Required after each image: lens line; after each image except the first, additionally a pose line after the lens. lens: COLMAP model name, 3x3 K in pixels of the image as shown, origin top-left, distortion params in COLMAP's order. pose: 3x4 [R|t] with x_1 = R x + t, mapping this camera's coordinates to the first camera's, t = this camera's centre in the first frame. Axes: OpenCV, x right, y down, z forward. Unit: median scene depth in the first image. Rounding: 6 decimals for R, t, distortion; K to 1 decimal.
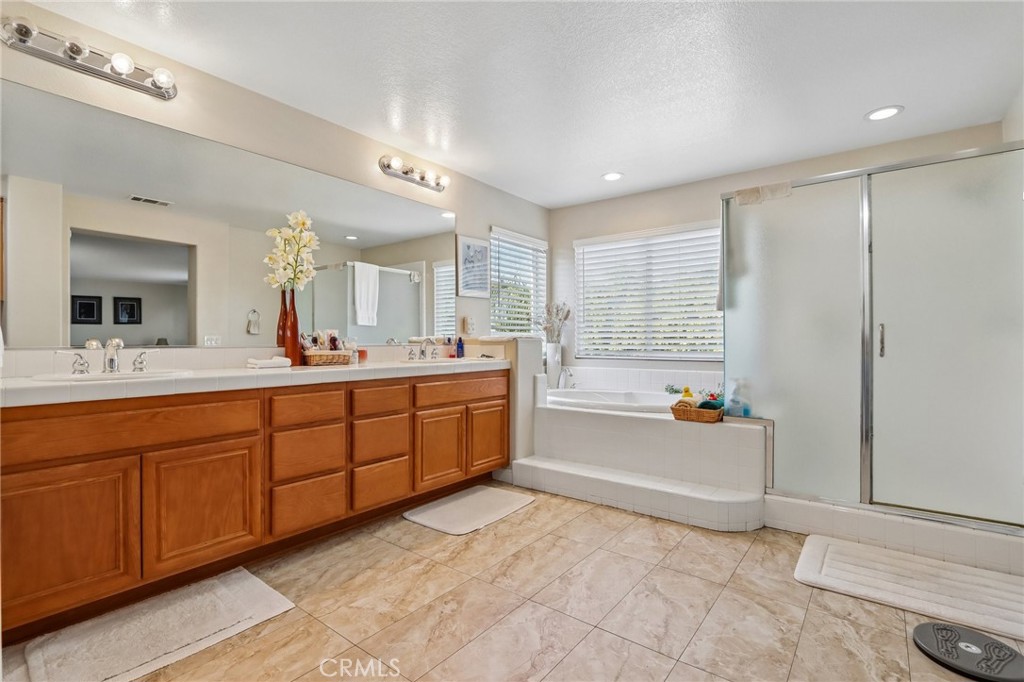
lens RADIAL K [[471.4, 0, 510.2], [0, 471.4, 347.7], [0, 0, 1]] dist [-0.013193, 0.000864]
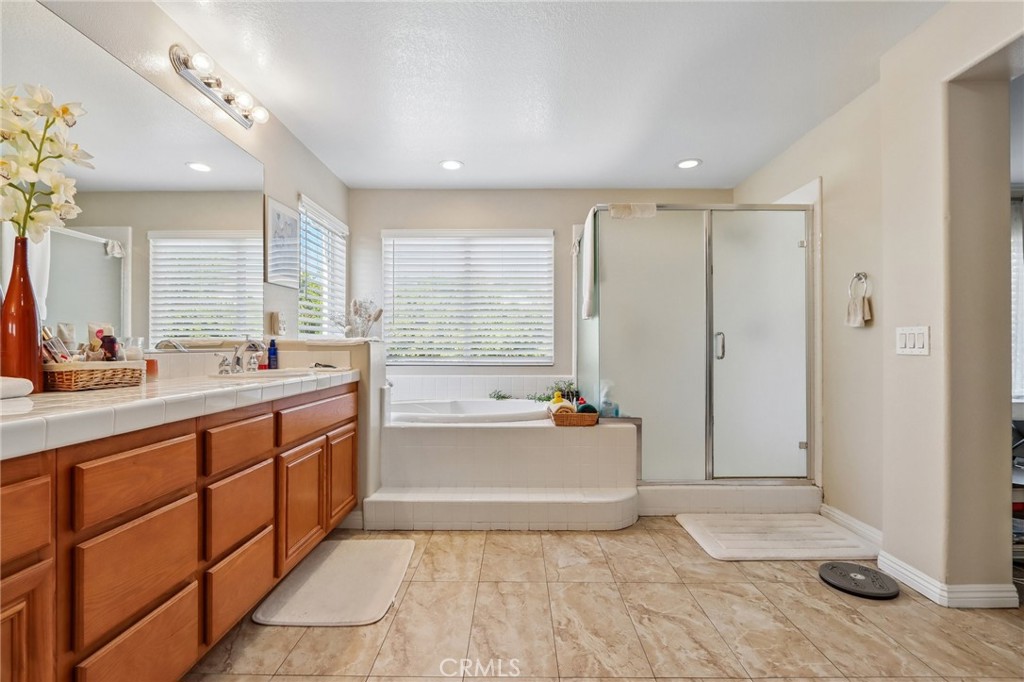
lens RADIAL K [[471.4, 0, 510.2], [0, 471.4, 347.7], [0, 0, 1]] dist [-0.013193, 0.000864]
pose [[0.794987, 0.000808, 0.606627, -0.346272], [0.005354, 0.999951, -0.008348, -0.002811], [-0.606603, 0.009884, 0.794943, 0.298162]]
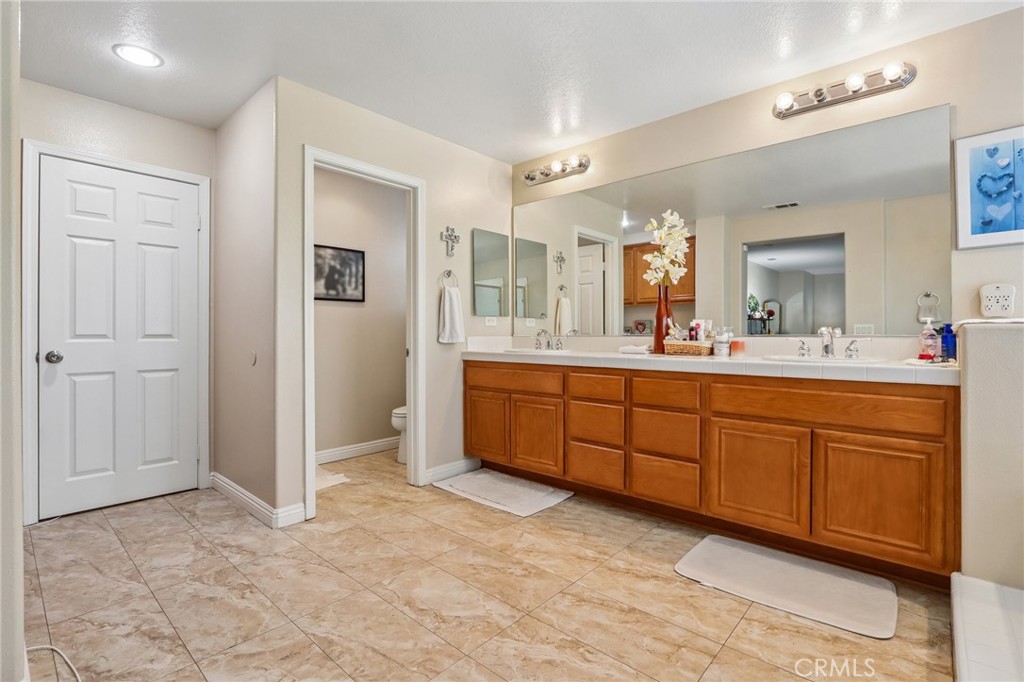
lens RADIAL K [[474.7, 0, 515.1], [0, 474.7, 328.9], [0, 0, 1]] dist [-0.002682, -0.000492]
pose [[-0.063297, -0.003480, -0.997989, 0.676361], [-0.007058, 0.999970, -0.003039, -0.013552], [0.997970, 0.006852, -0.063319, 0.719750]]
